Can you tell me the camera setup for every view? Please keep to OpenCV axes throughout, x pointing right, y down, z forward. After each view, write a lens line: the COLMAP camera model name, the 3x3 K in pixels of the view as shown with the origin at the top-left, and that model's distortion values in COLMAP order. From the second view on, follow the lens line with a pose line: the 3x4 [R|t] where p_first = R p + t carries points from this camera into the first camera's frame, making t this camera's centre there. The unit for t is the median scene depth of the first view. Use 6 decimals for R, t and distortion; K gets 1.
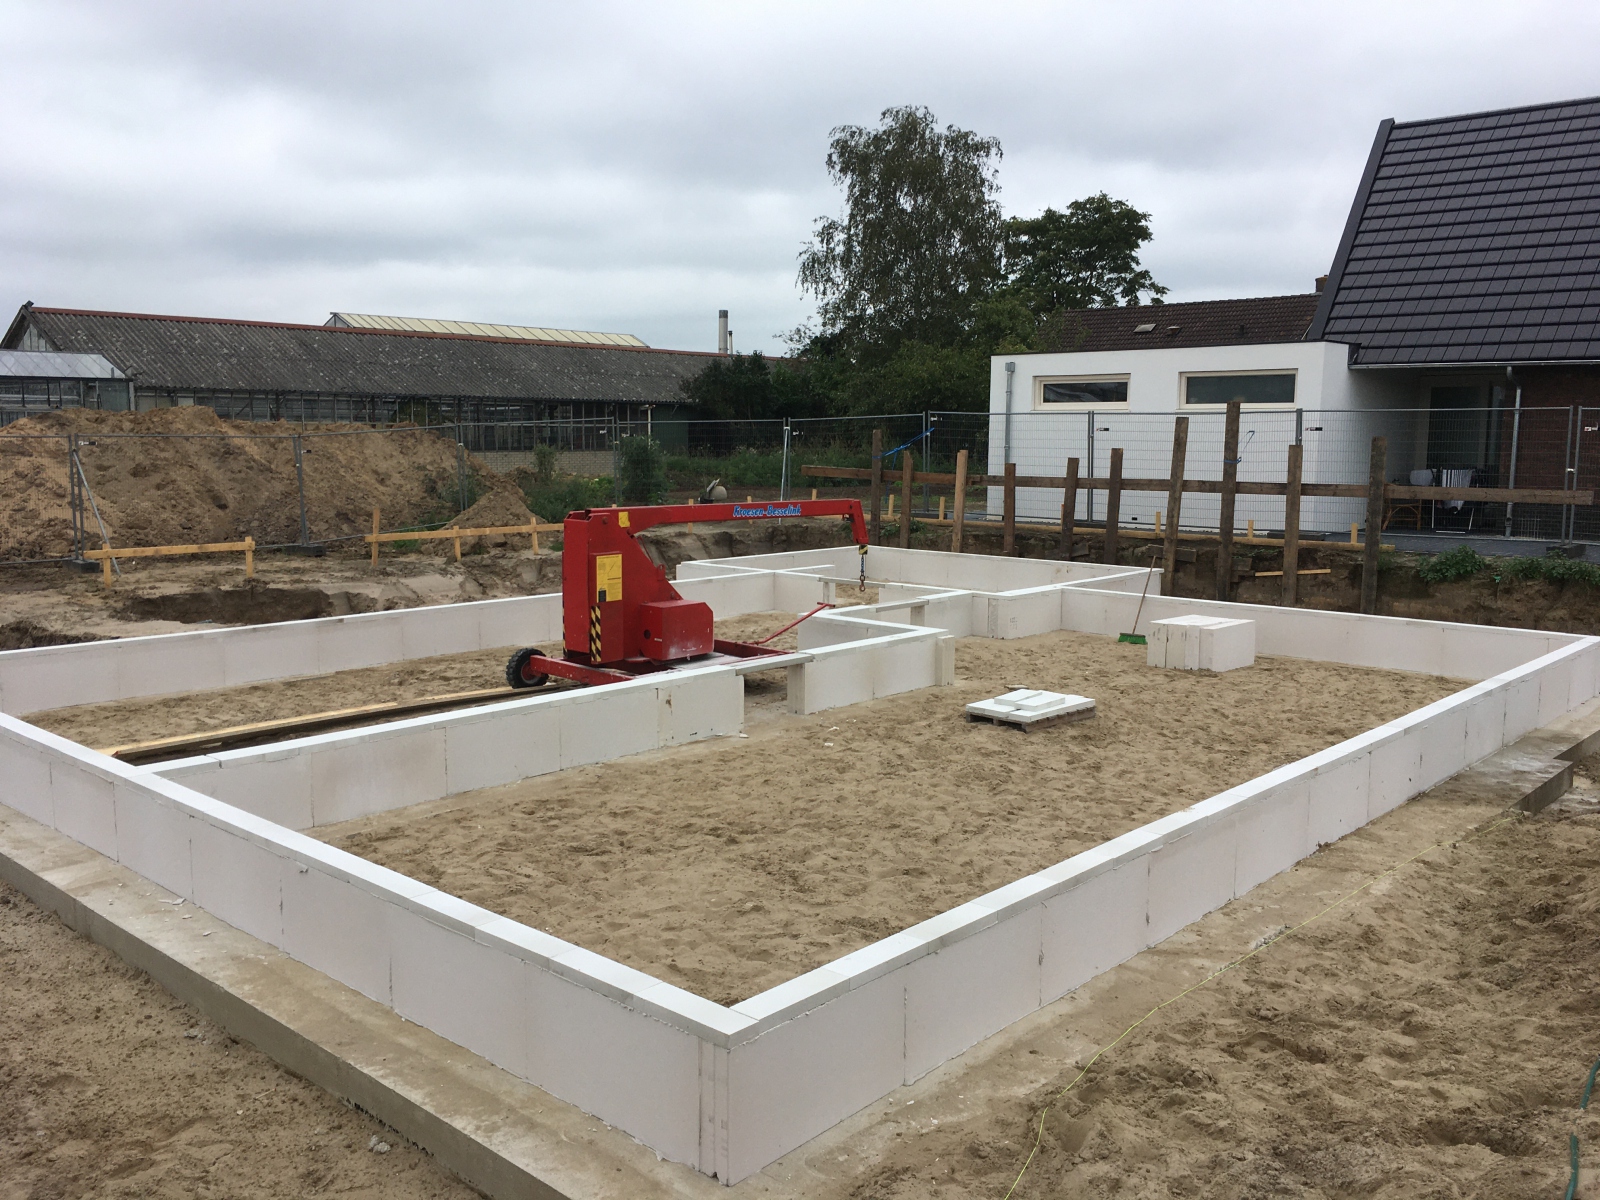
lens RADIAL K [[1350.3, 0, 800.0], [0, 1350.3, 600.0], [0, 0, 1]] dist [0.076536, -0.108195]
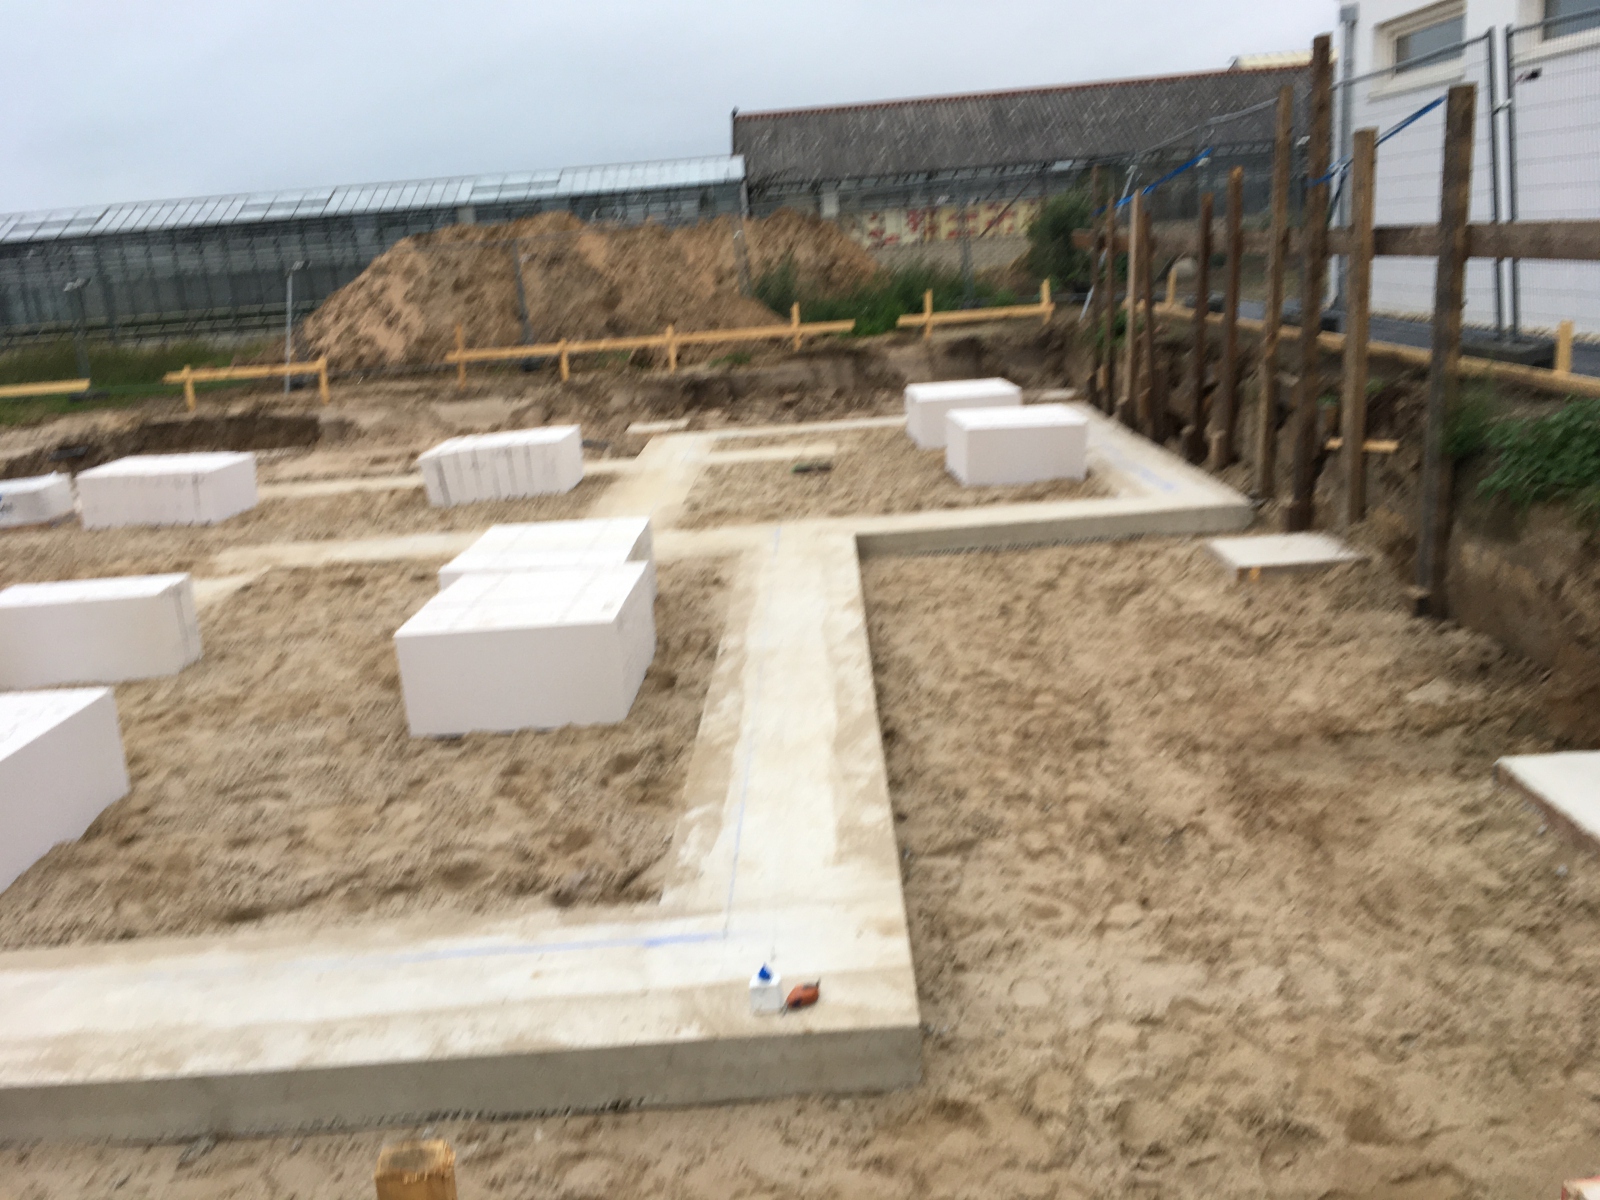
lens RADIAL K [[1356.8, 0, 800.0], [0, 1356.8, 600.0], [0, 0, 1]] dist [0.002314, -0.111162]
pose [[0.655305, 0.134807, -0.743238, 0.462667], [-0.011254, 0.985579, 0.168840, -0.036320], [0.755281, -0.102277, 0.647372, 0.510004]]
